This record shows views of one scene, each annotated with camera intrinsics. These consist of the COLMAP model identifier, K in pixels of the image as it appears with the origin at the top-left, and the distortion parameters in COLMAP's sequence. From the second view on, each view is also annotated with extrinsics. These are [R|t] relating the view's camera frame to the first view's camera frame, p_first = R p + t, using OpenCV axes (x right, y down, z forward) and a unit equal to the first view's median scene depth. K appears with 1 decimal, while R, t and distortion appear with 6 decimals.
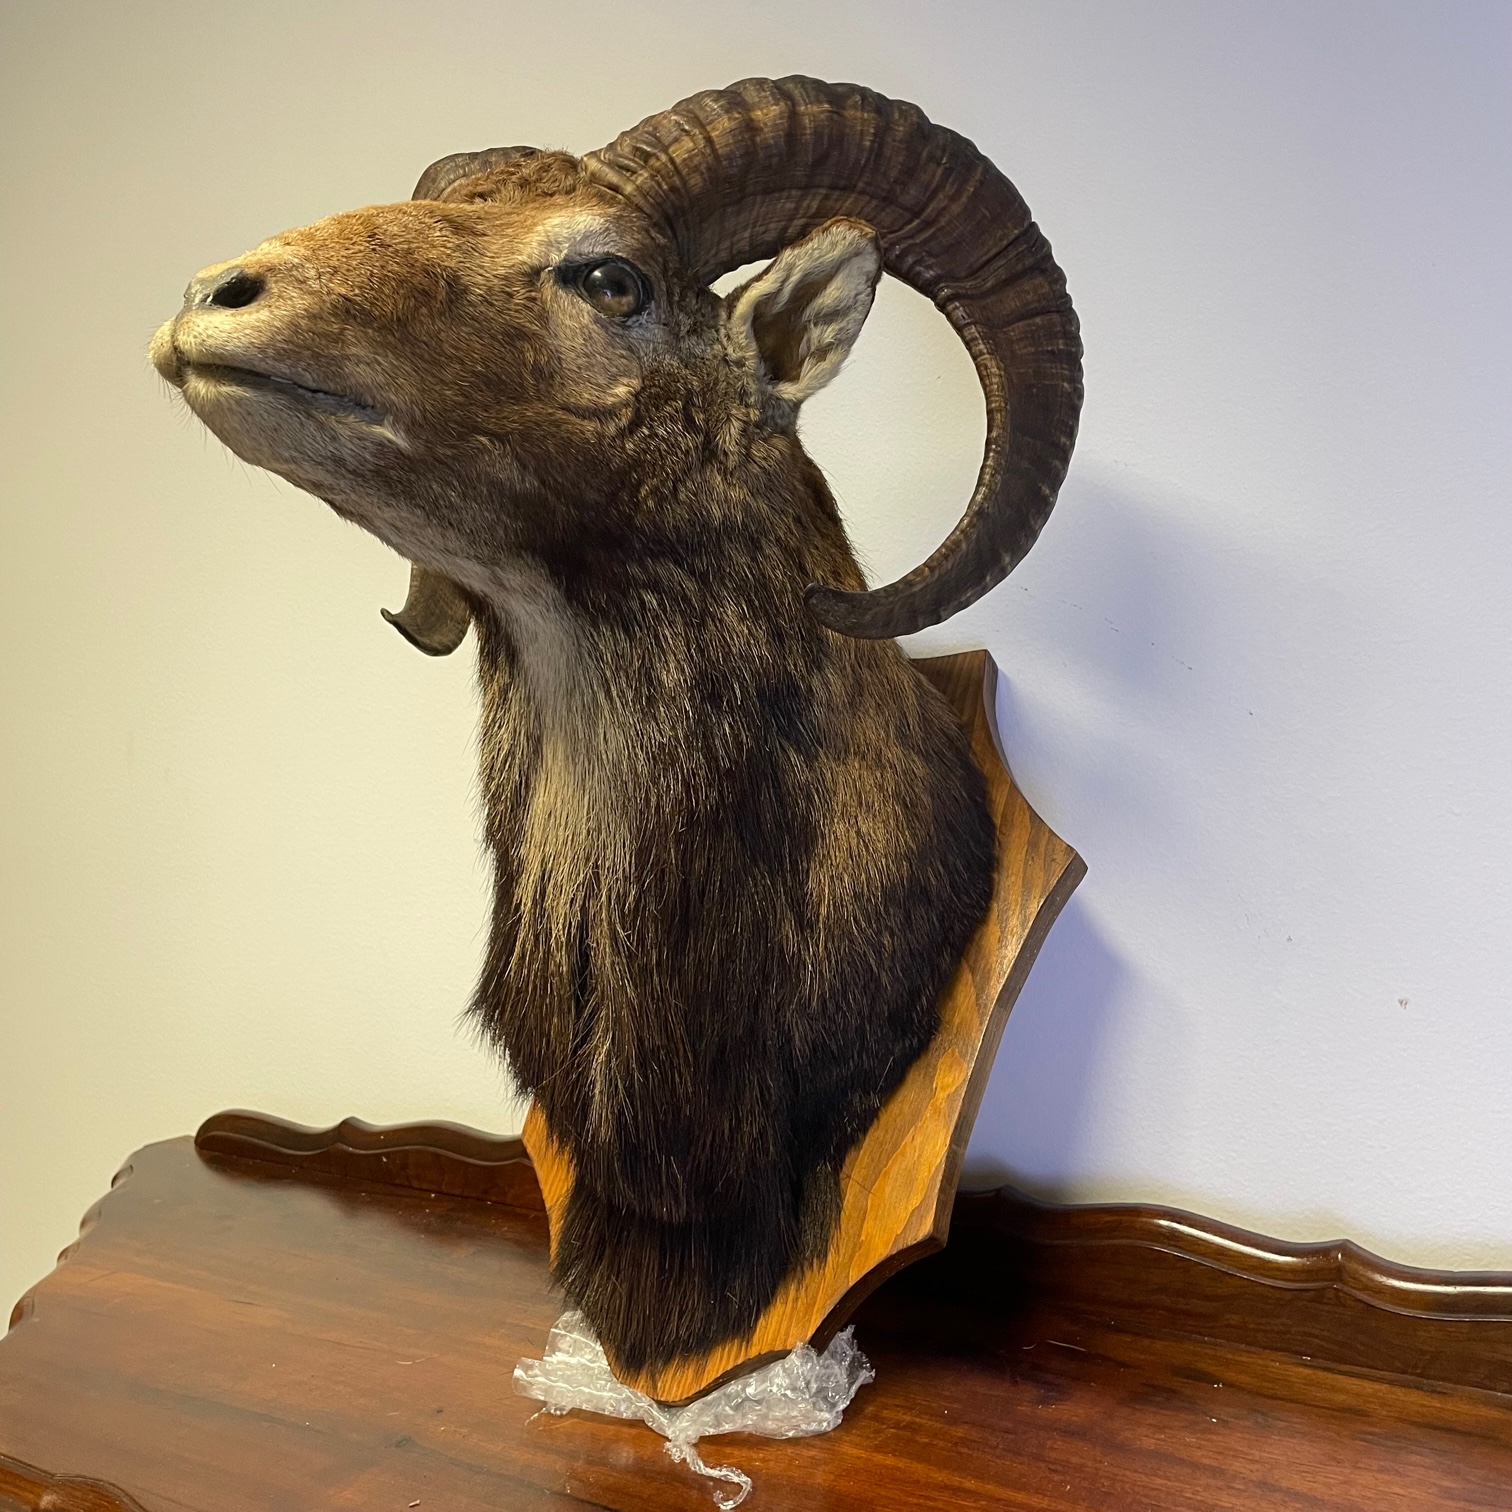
lens RADIAL K [[1532.8, 0, 741.9], [0, 1532.8, 773.4], [0, 0, 1]] dist [0.128322, -0.259288]
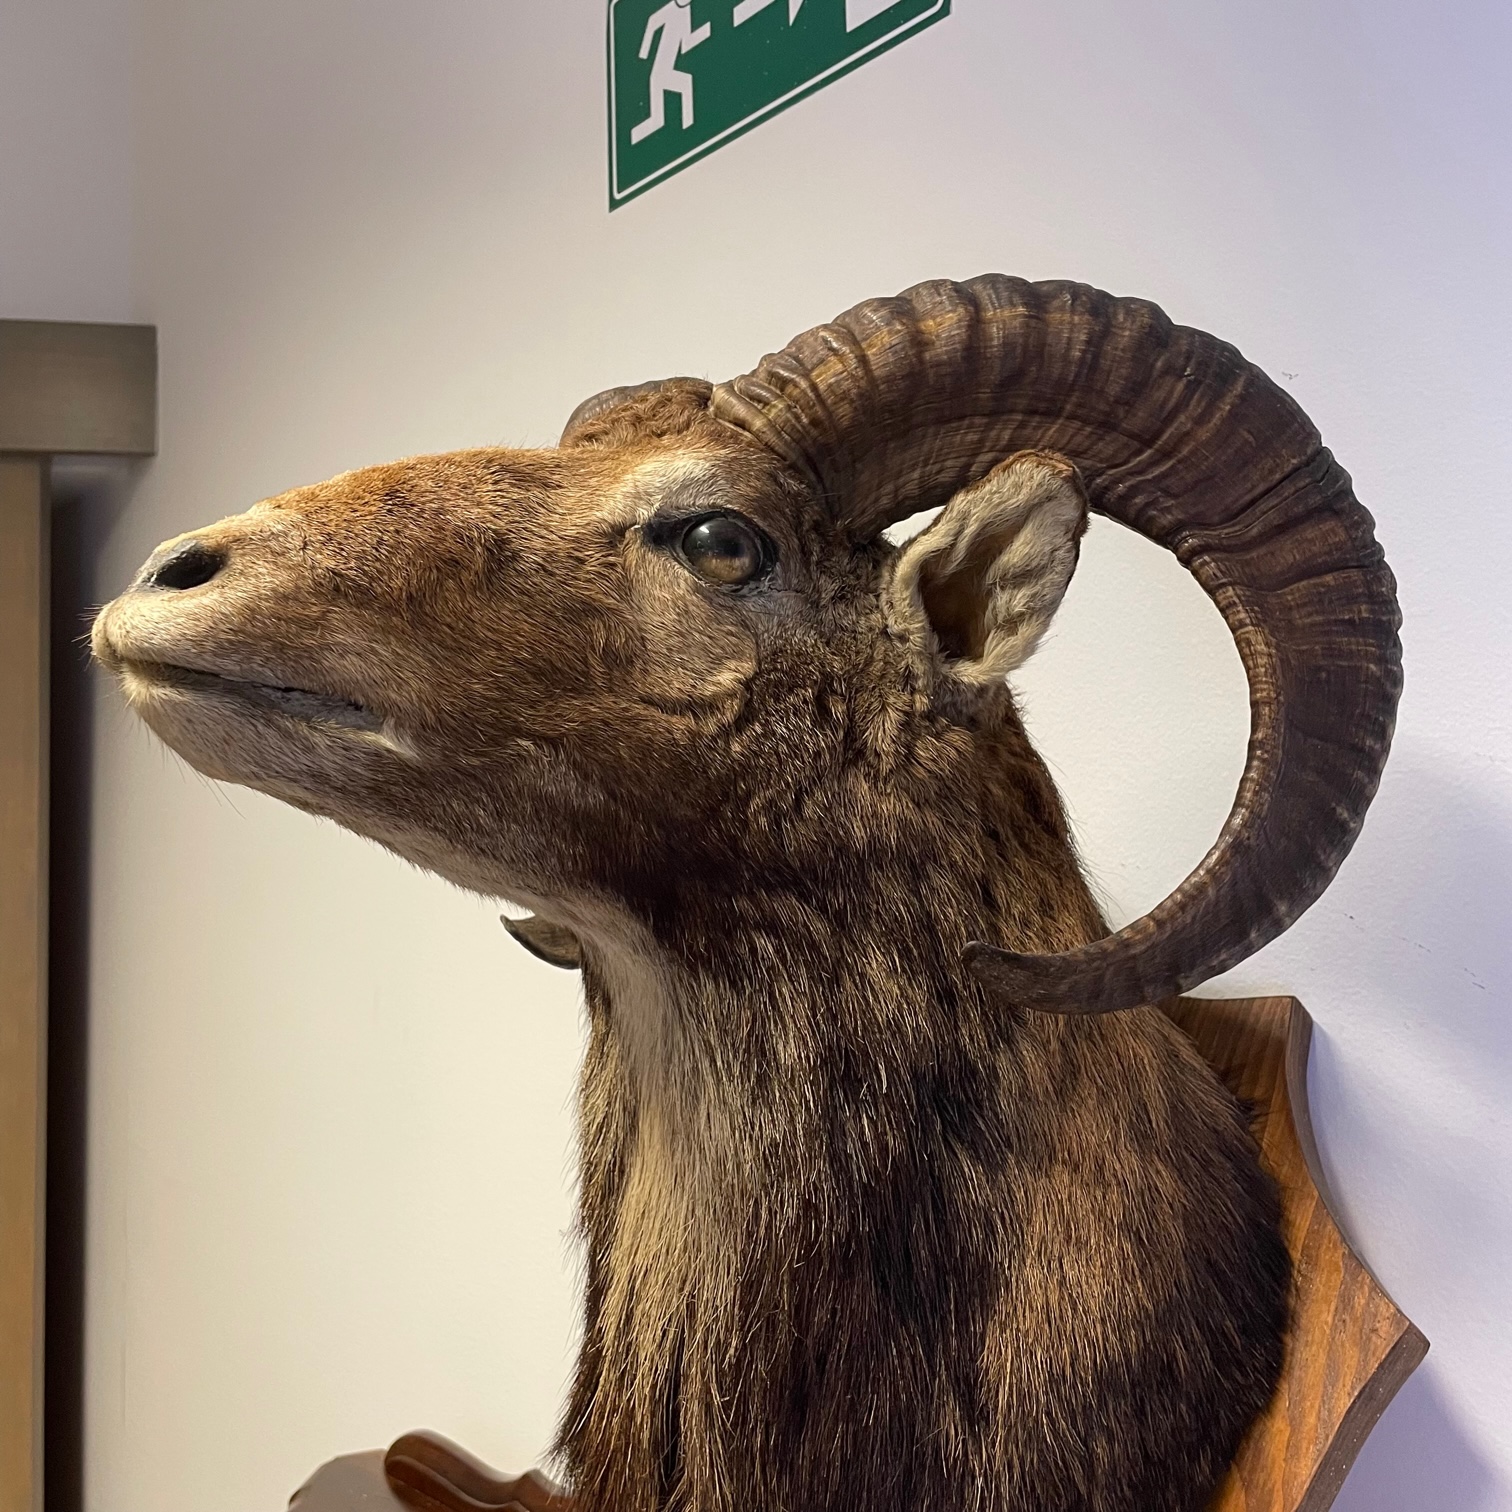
lens RADIAL K [[1532.8, 0, 741.9], [0, 1532.8, 773.4], [0, 0, 1]] dist [0.128322, -0.259288]
pose [[0.967053, 0.025286, -0.253317, 0.116279], [-0.058636, 0.990425, -0.124983, -0.101527], [0.247732, 0.135719, 0.959276, 0.268607]]
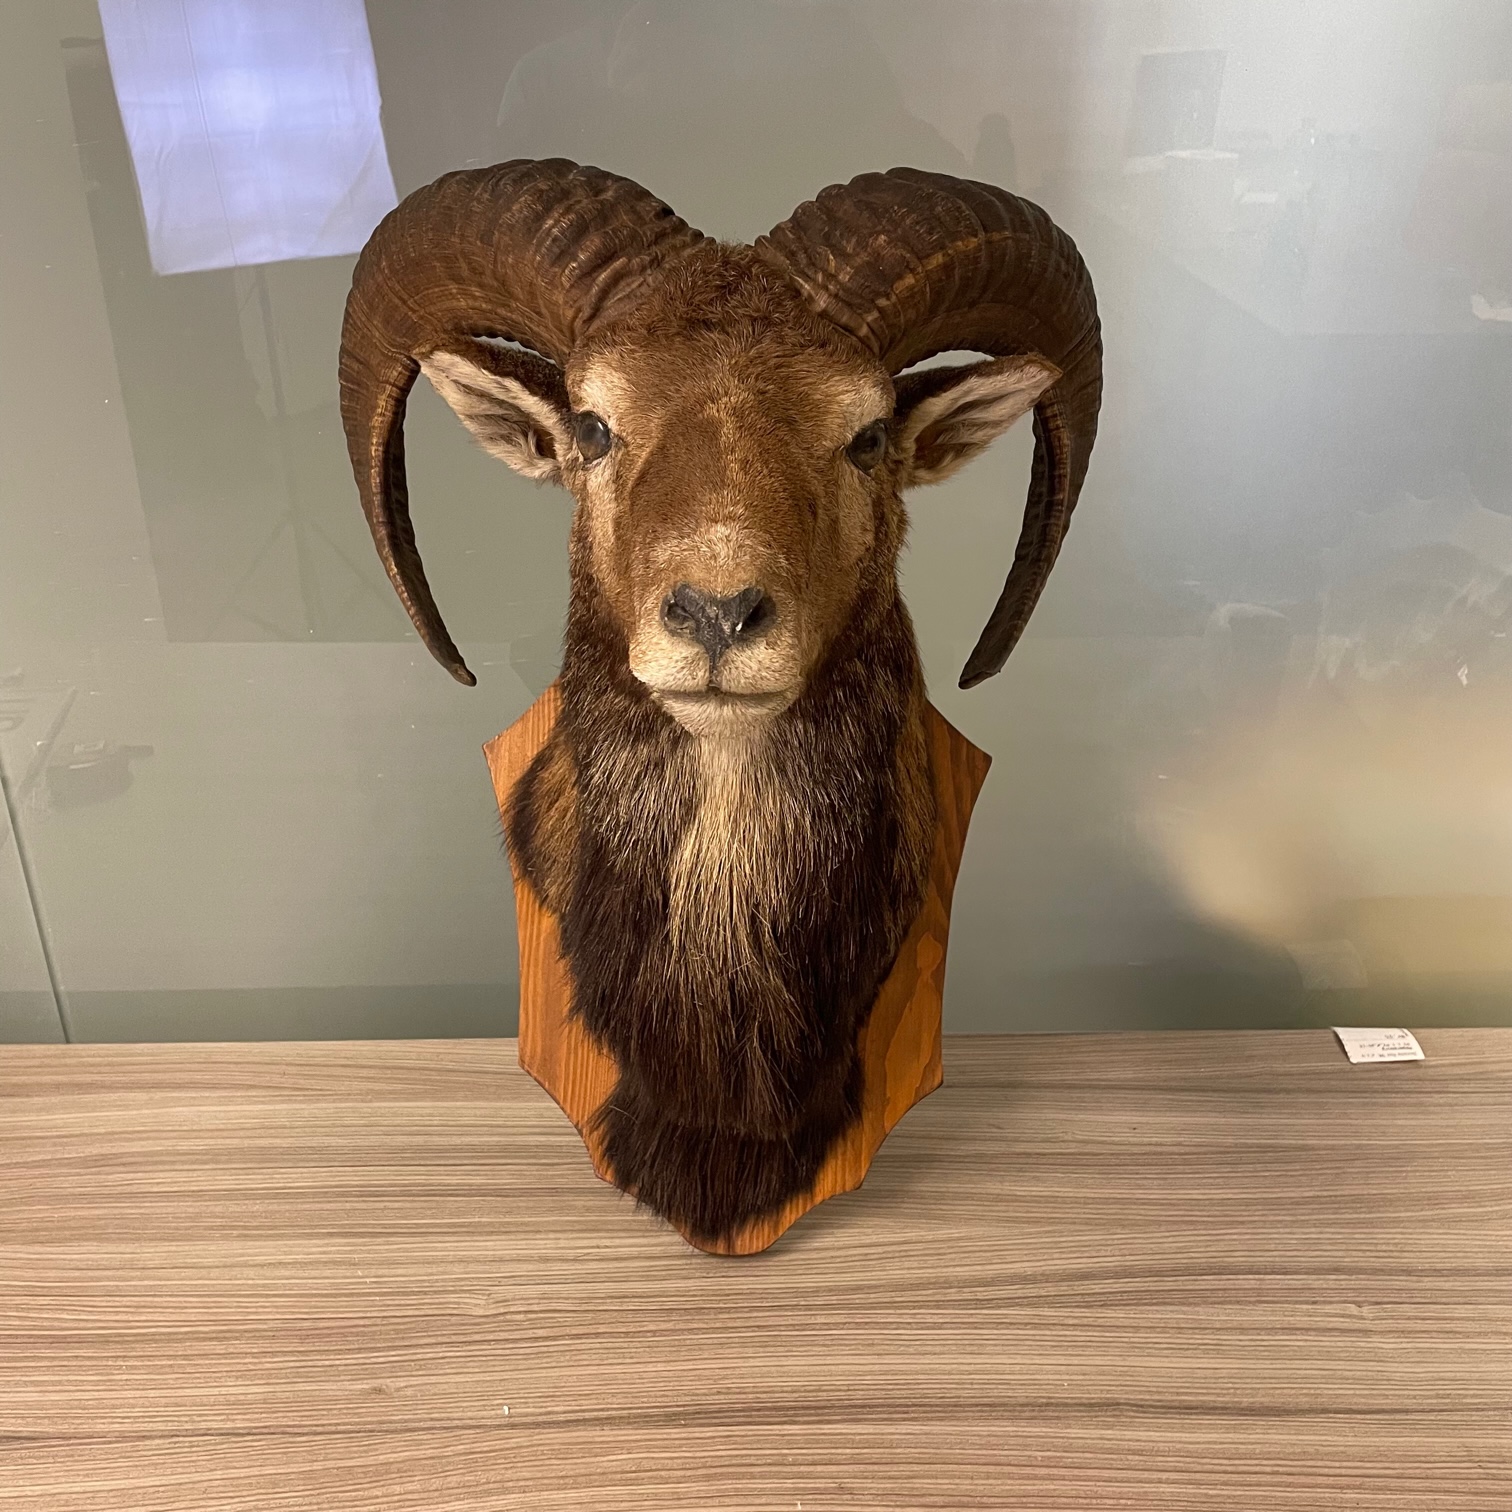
lens RADIAL K [[1520.7, 0, 764.9], [0, 1520.7, 735.9], [0, 0, 1]] dist [0.119251, -0.201824]
pose [[0.824342, -0.194721, 0.531549, -0.681677], [-0.004616, 0.936636, 0.350274, -0.462016], [-0.566073, -0.291199, 0.771210, 0.185840]]
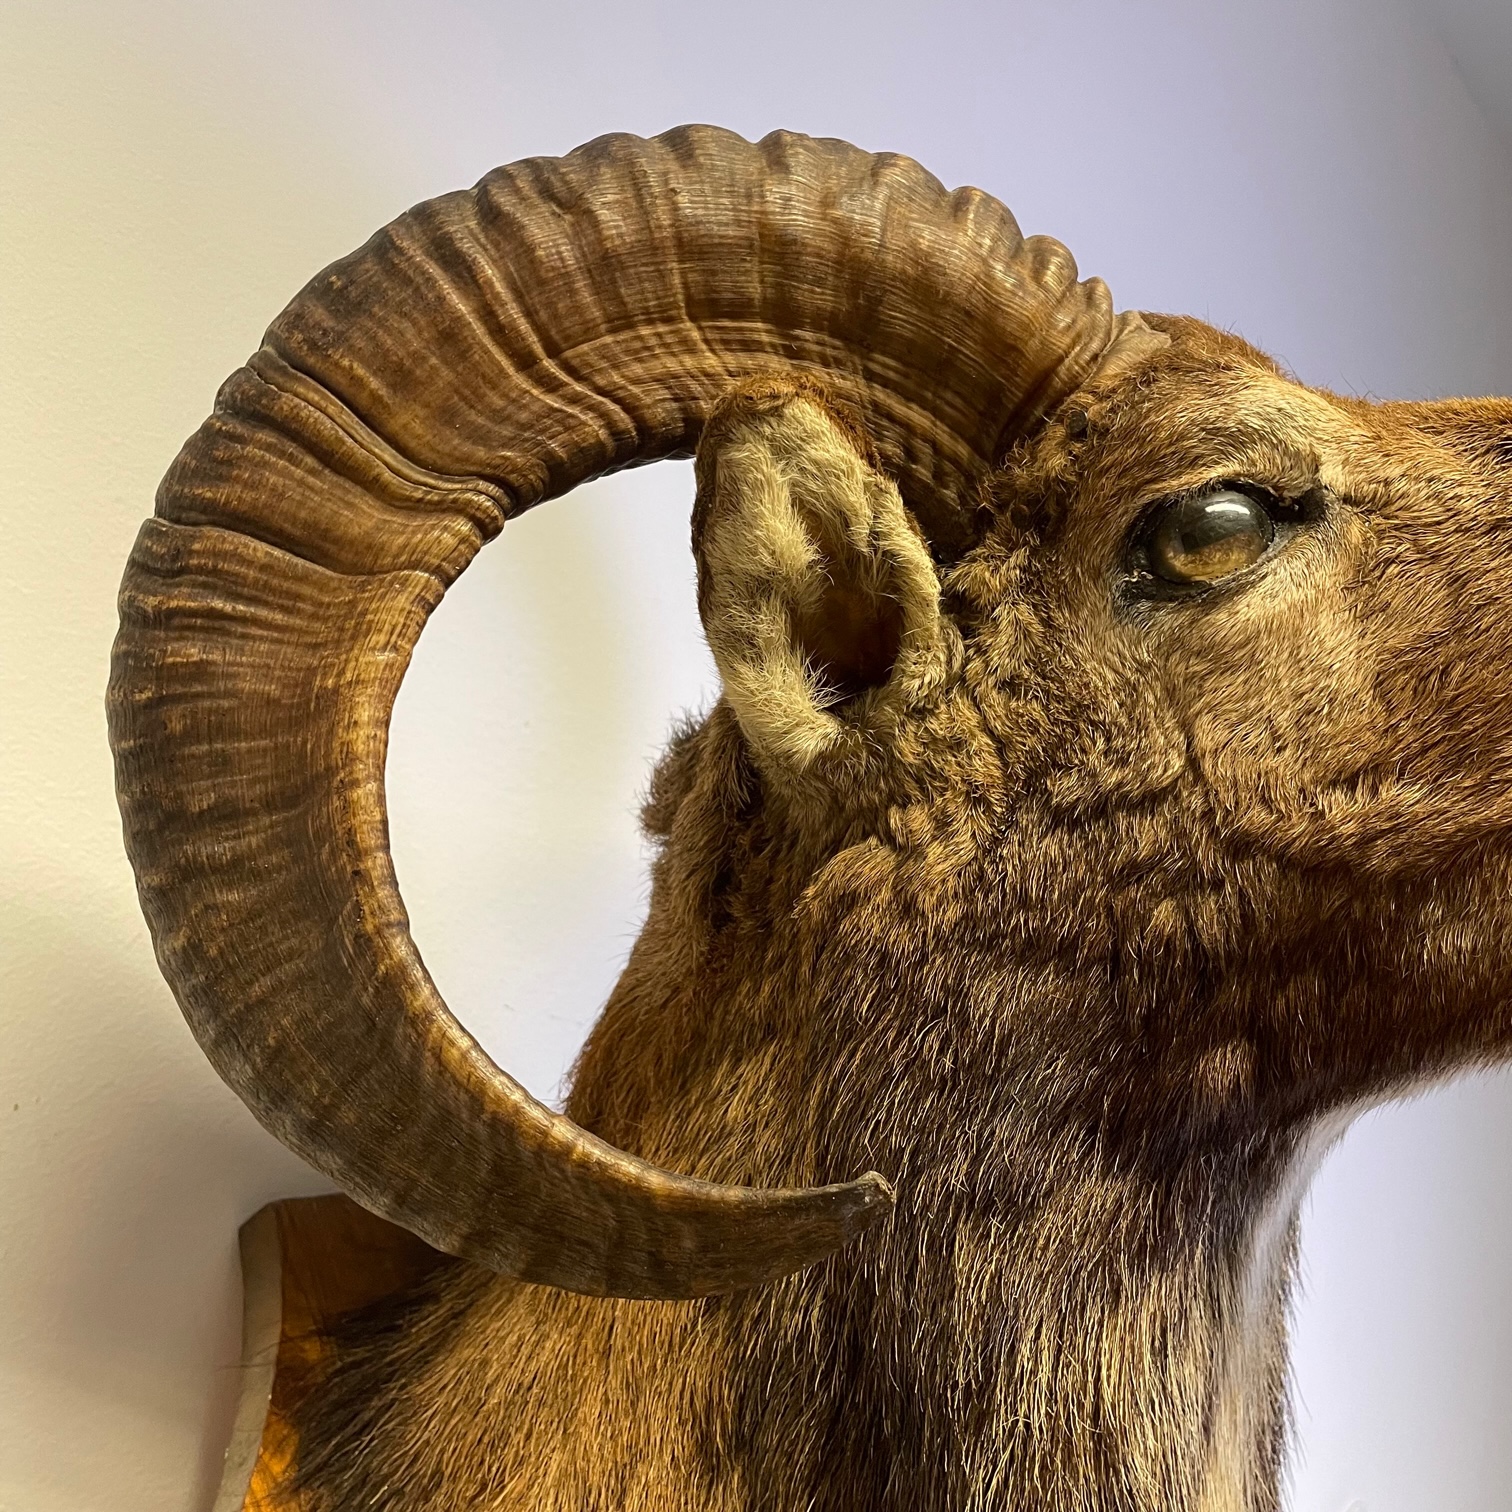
lens RADIAL K [[1532.8, 0, 741.9], [0, 1532.8, 773.4], [0, 0, 1]] dist [0.128322, -0.259288]
pose [[0.041789, 0.132446, 0.990309, -0.697336], [0.102857, 0.985338, -0.136121, -0.178194], [-0.993818, 0.107548, 0.027554, 1.182223]]
